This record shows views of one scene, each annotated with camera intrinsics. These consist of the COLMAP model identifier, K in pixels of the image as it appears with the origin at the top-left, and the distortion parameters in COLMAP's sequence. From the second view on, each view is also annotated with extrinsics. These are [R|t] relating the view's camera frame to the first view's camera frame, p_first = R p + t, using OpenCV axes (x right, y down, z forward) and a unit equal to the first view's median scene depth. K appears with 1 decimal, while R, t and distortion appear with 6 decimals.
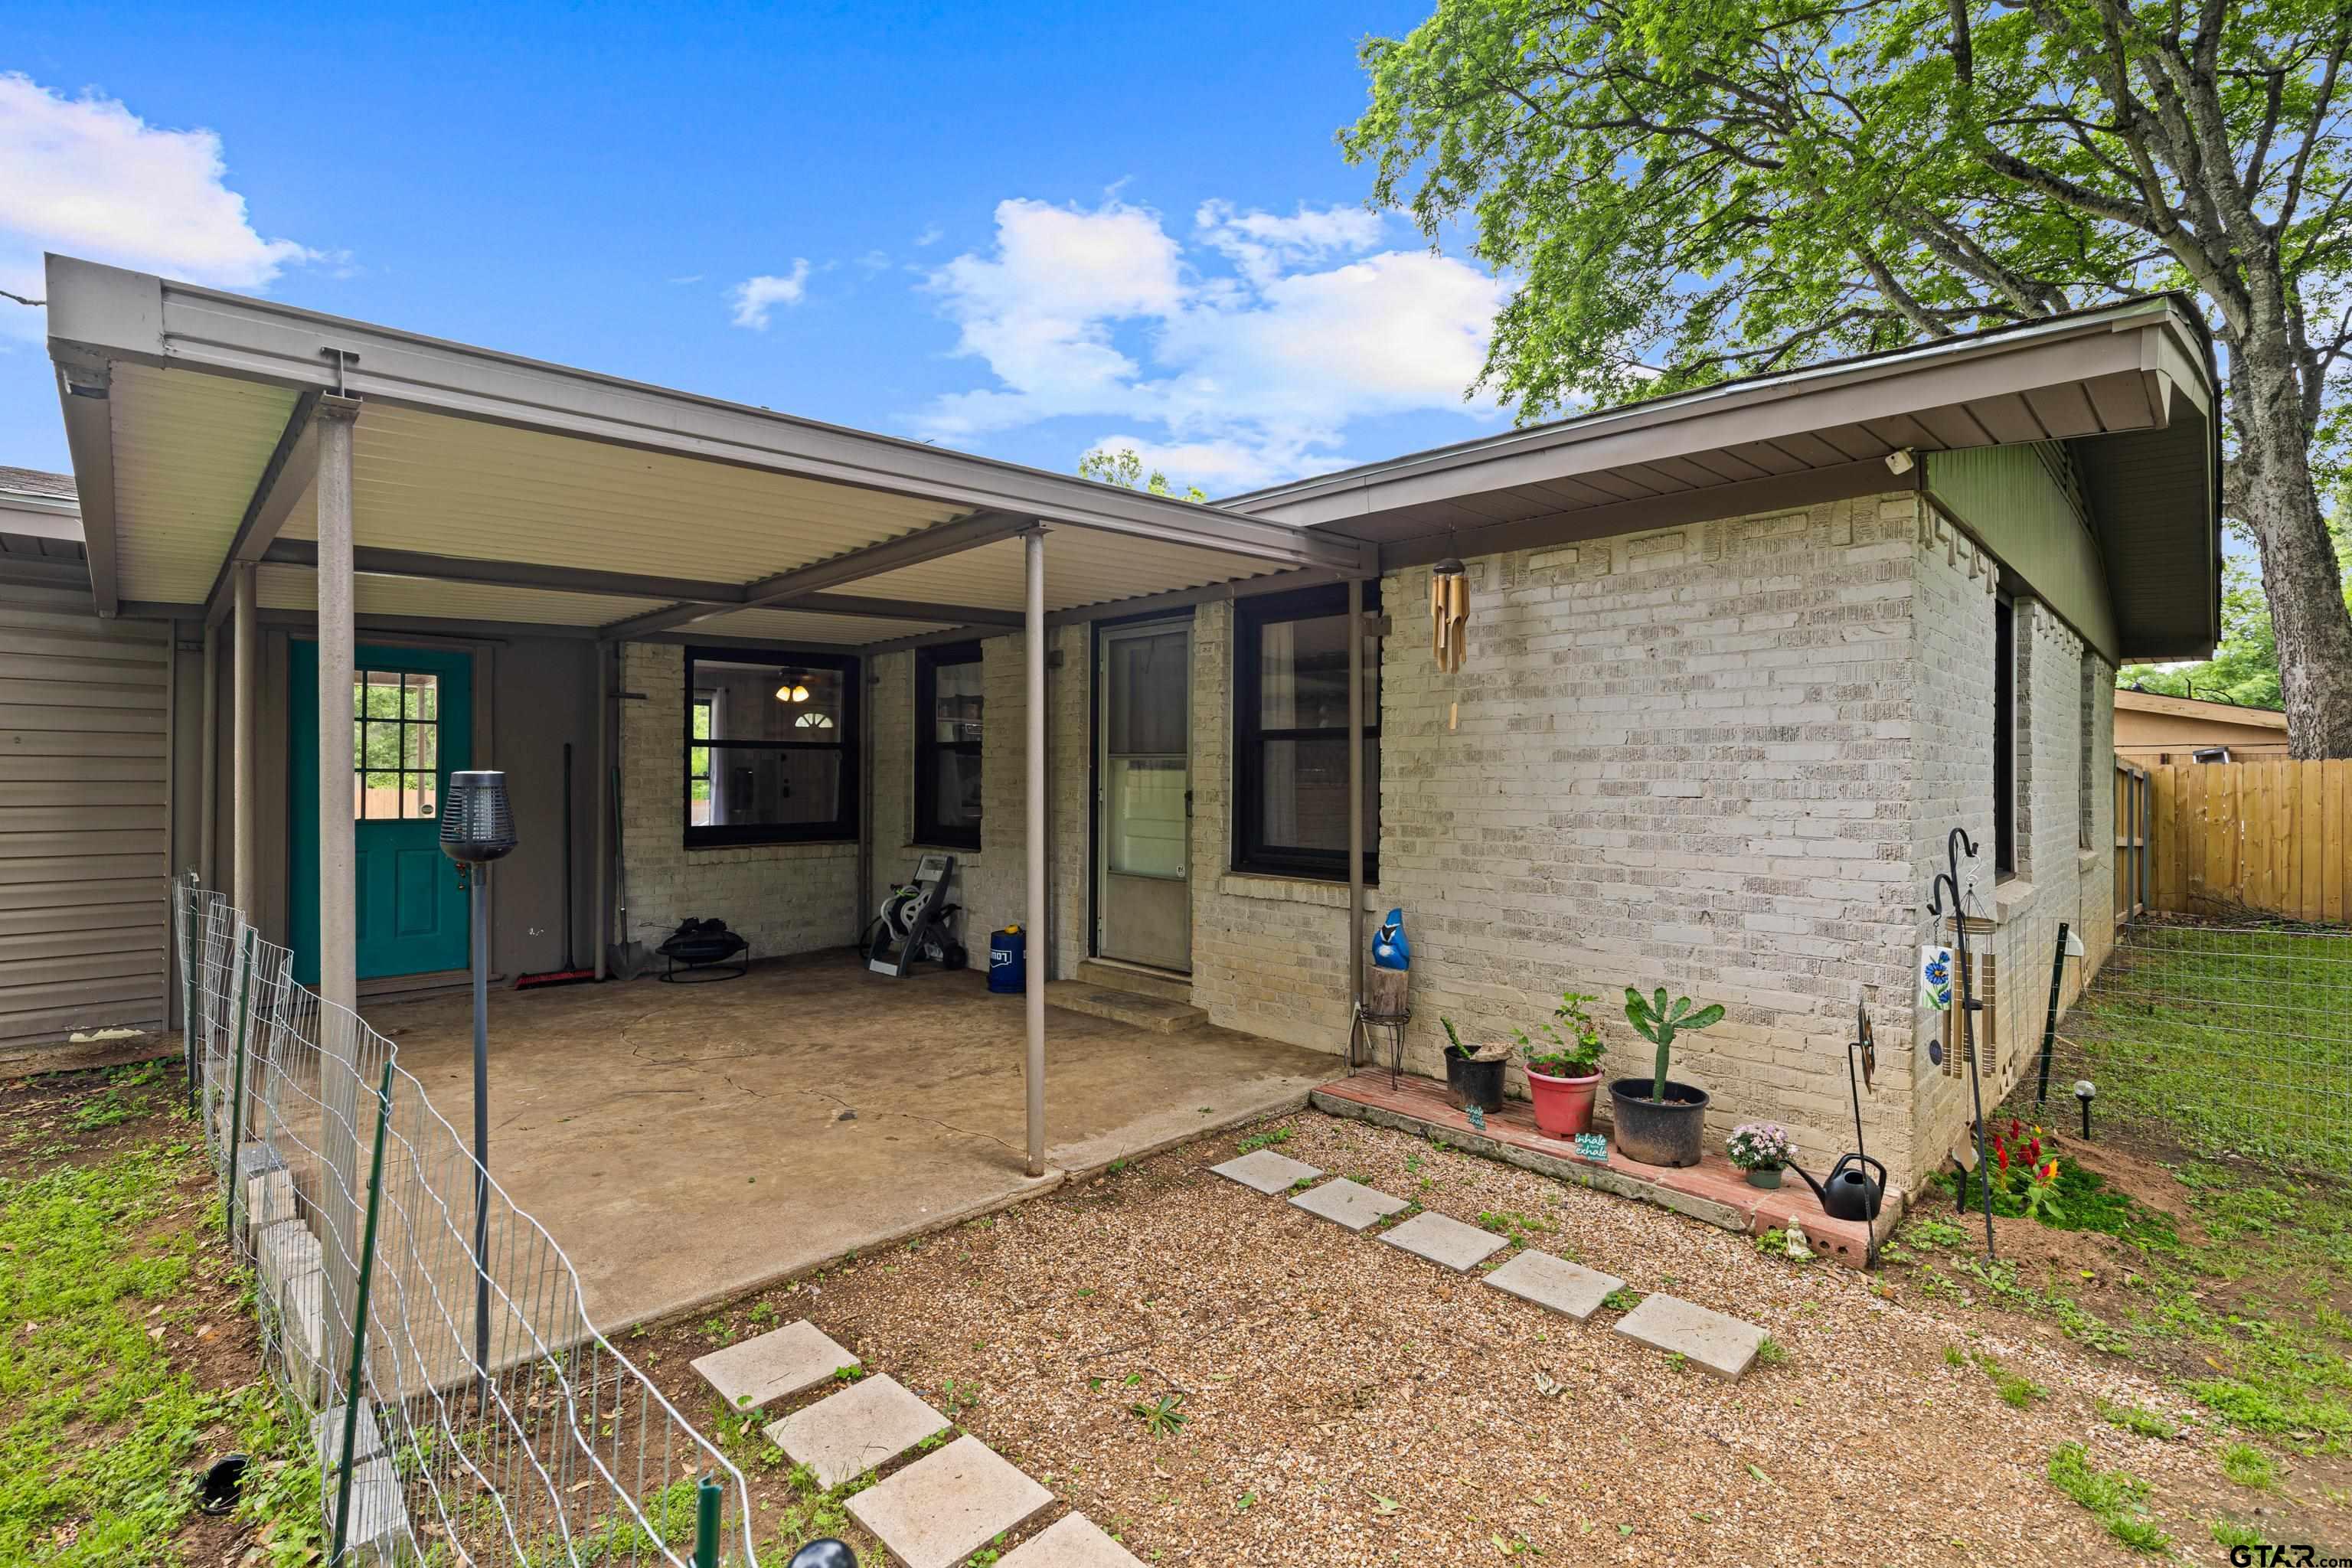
lens RADIAL K [[1062.1, 0, 1182.4], [0, 1062.1, 781.3], [0, 0, 1]] dist [0.002768, -0.000150]
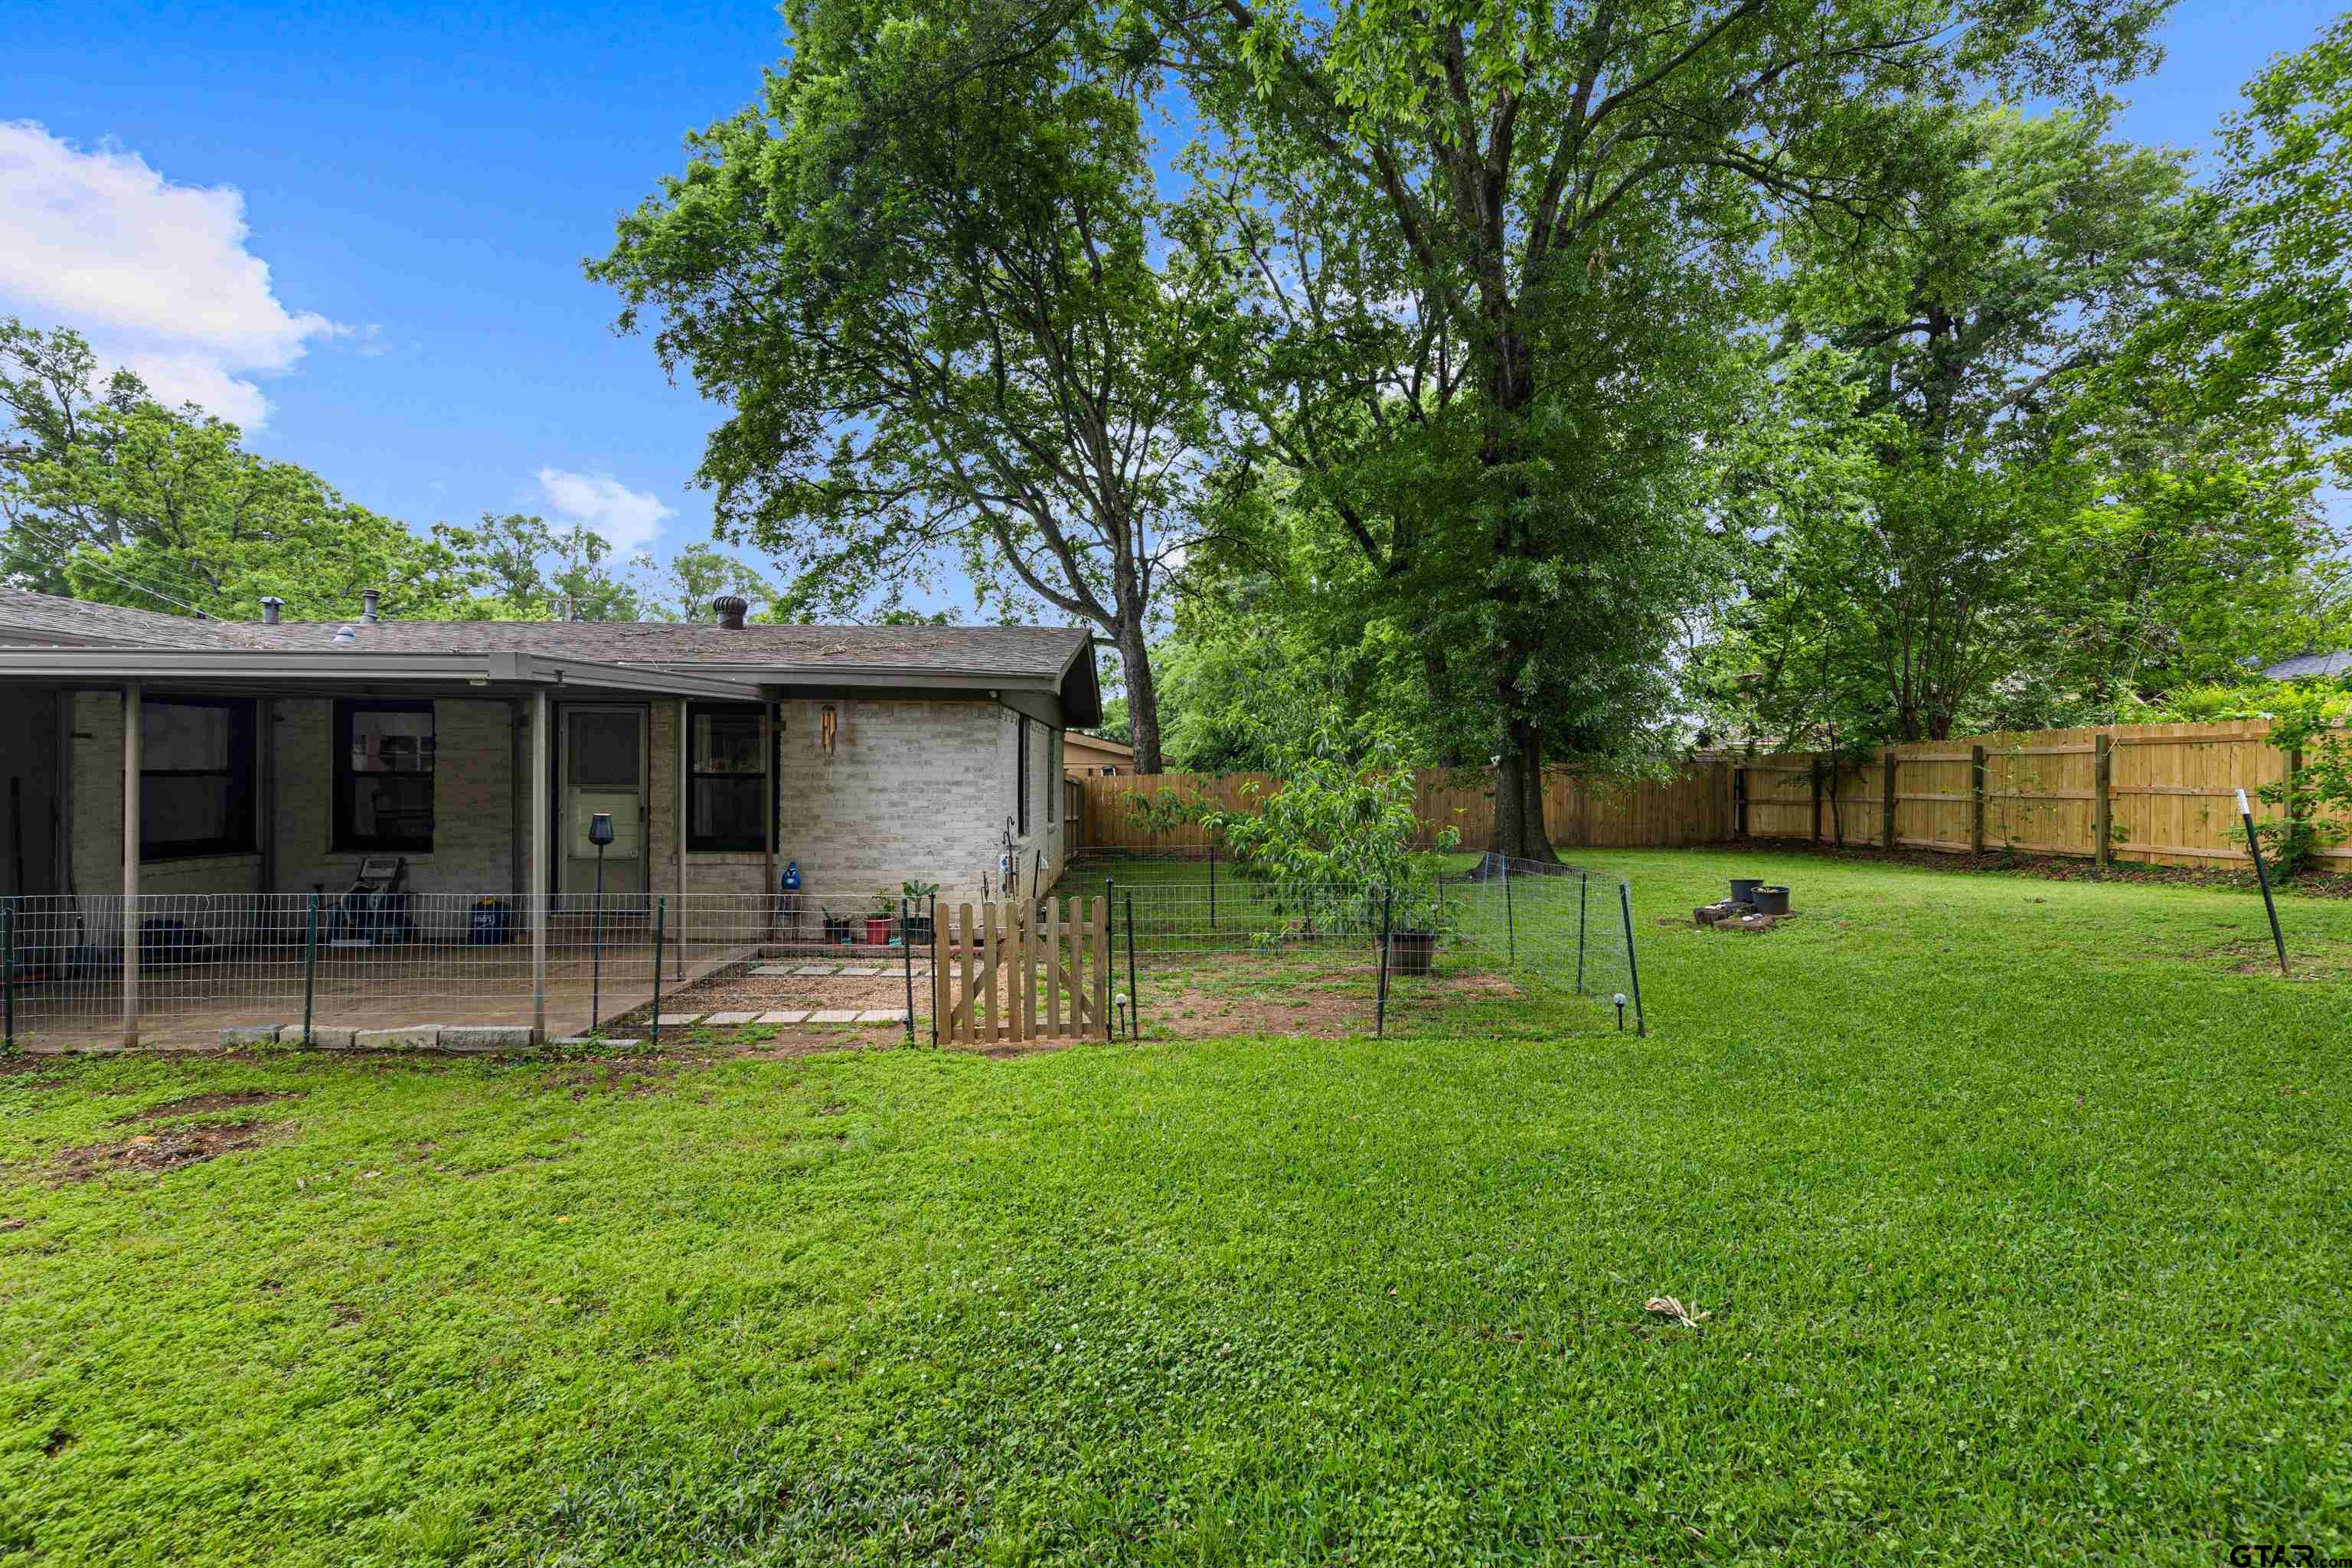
lens RADIAL K [[1062.1, 0, 1178.8], [0, 1062.1, 777.8], [0, 0, 1]] dist [0.002768, -0.000150]
pose [[0.691496, -0.006056, 0.722354, -0.672498], [0.001682, 0.999976, 0.006774, -0.051280], [-0.722378, -0.003469, 0.691490, -0.863815]]
